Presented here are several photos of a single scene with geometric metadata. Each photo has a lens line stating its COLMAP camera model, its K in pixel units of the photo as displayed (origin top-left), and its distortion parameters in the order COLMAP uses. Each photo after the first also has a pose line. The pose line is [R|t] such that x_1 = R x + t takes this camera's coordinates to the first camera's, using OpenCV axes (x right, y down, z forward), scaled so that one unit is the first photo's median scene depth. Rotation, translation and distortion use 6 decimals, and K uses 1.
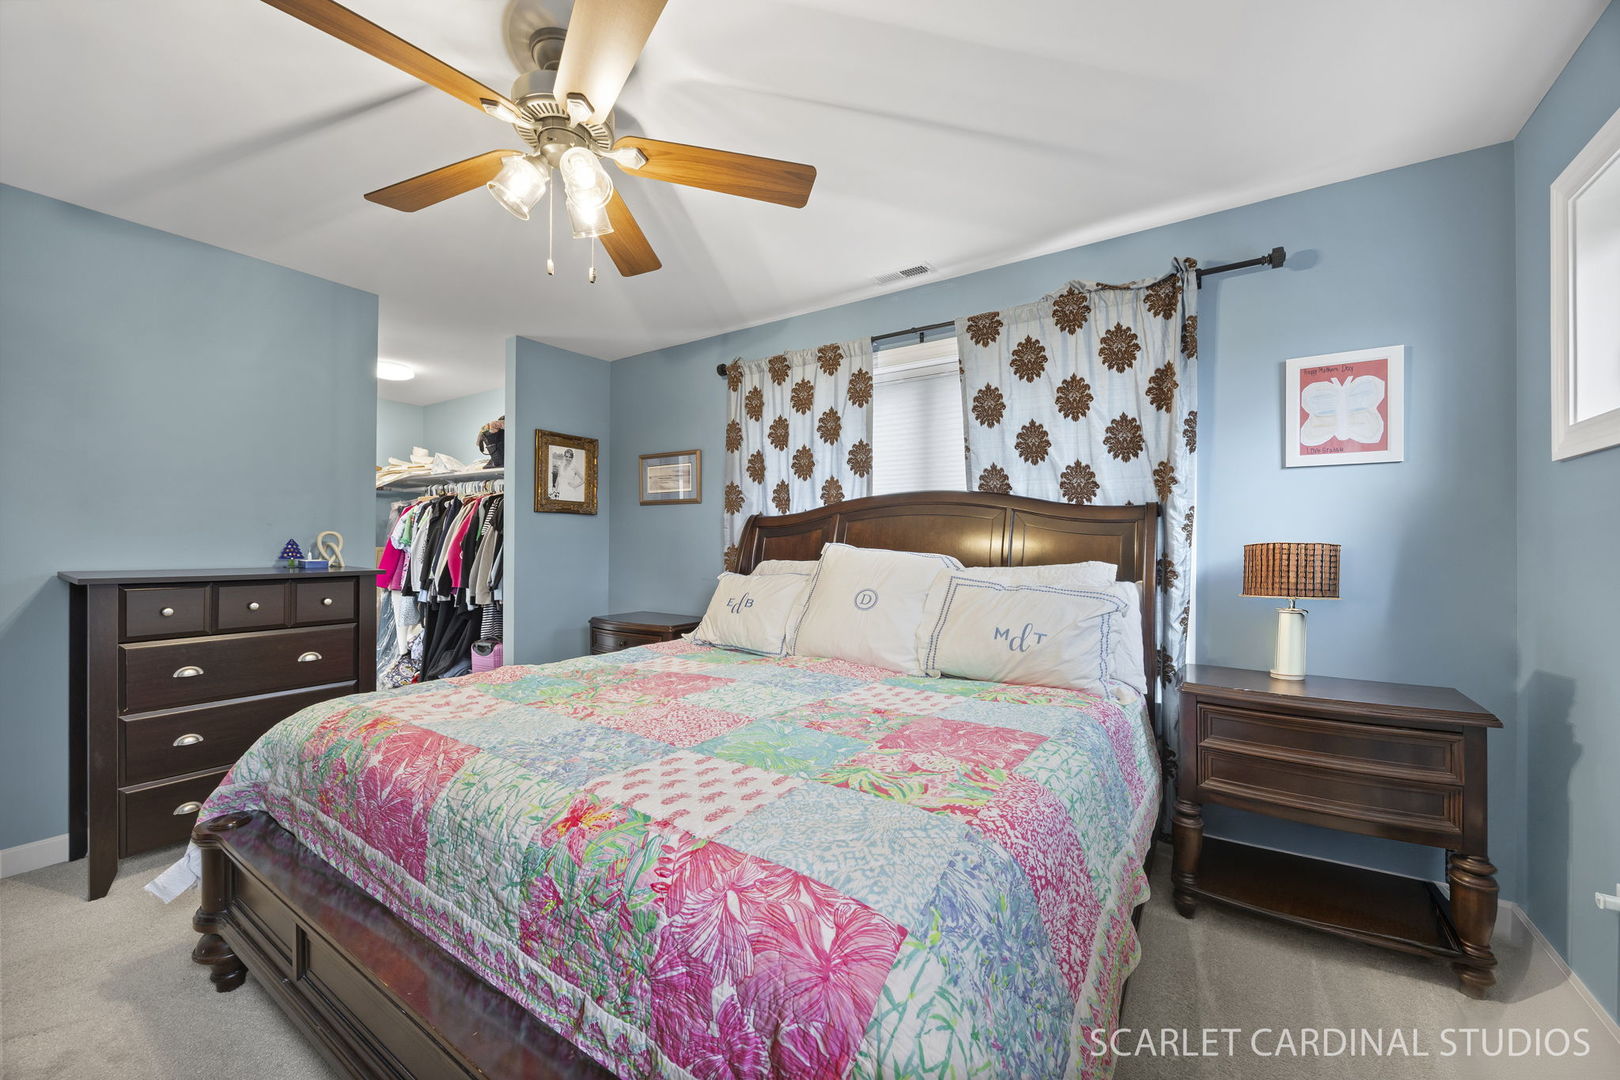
lens RADIAL K [[627.5, 0, 814.9], [0, 627.5, 542.2], [0, 0, 1]] dist [-0.003825, -0.000543]
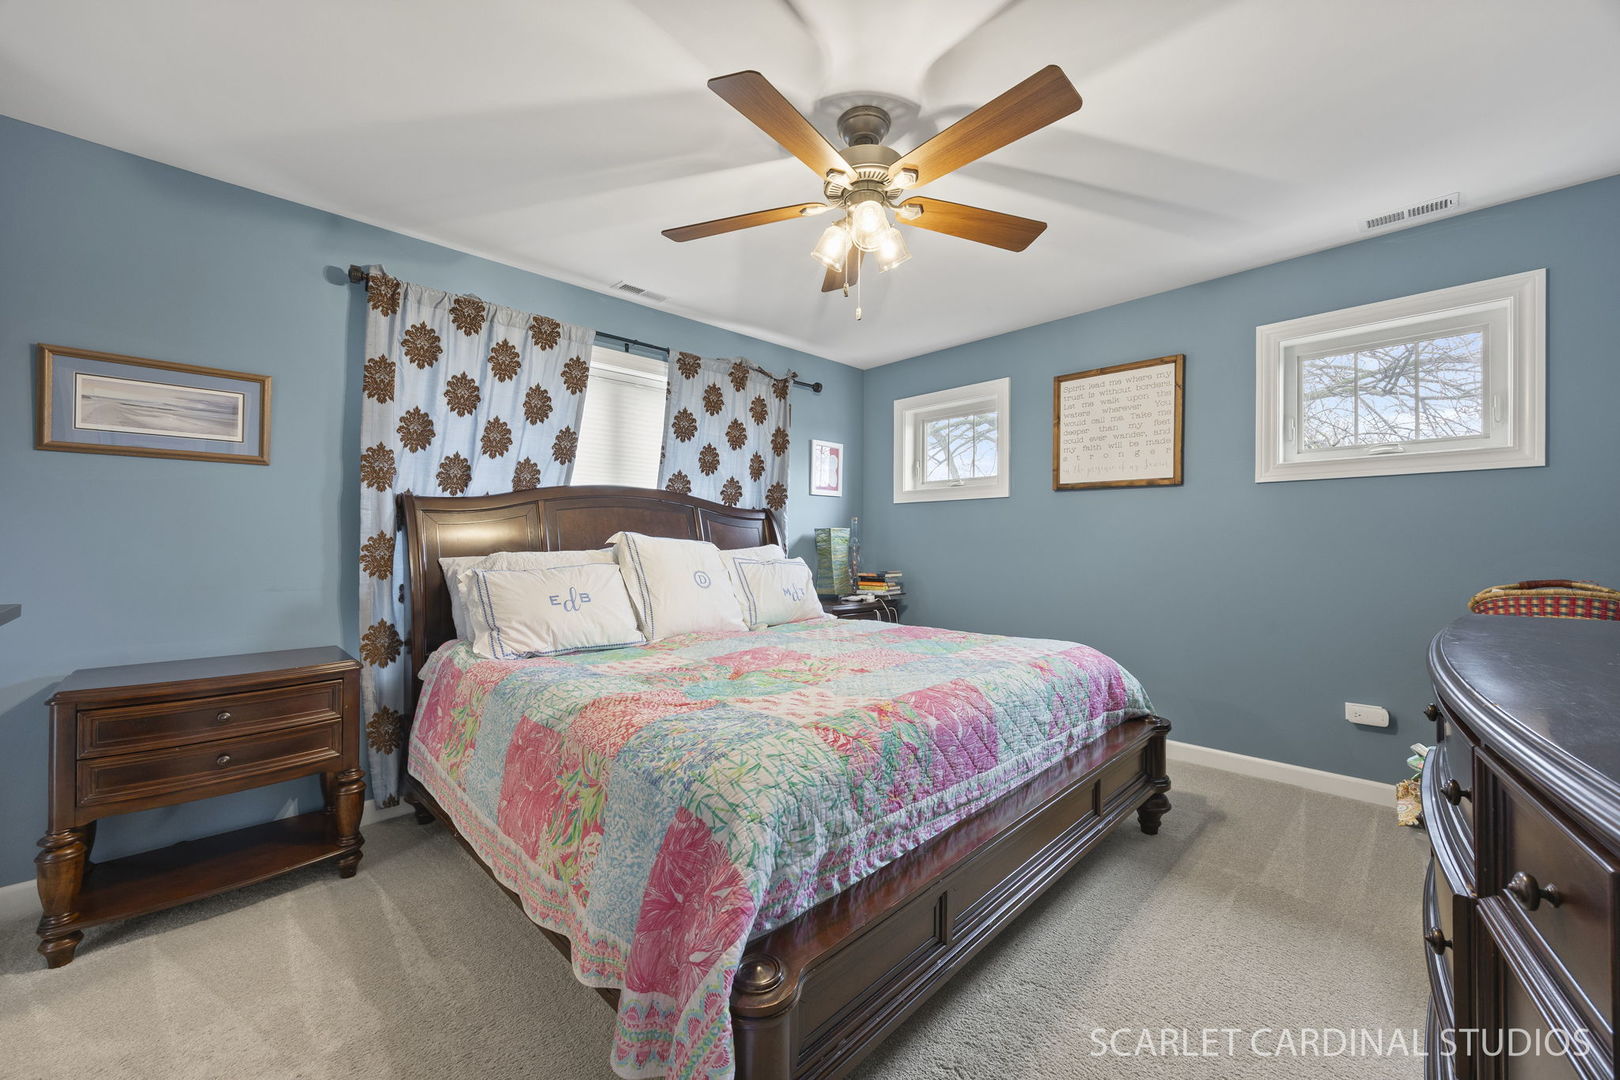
lens RADIAL K [[627.5, 0, 816.2], [0, 627.5, 535.2], [0, 0, 1]] dist [-0.003825, -0.000543]
pose [[0.184078, 0.002577, 0.982908, -0.890311], [-0.000335, 0.999997, -0.002559, 0.008894], [-0.982912, 0.000141, 0.184079, 0.482334]]
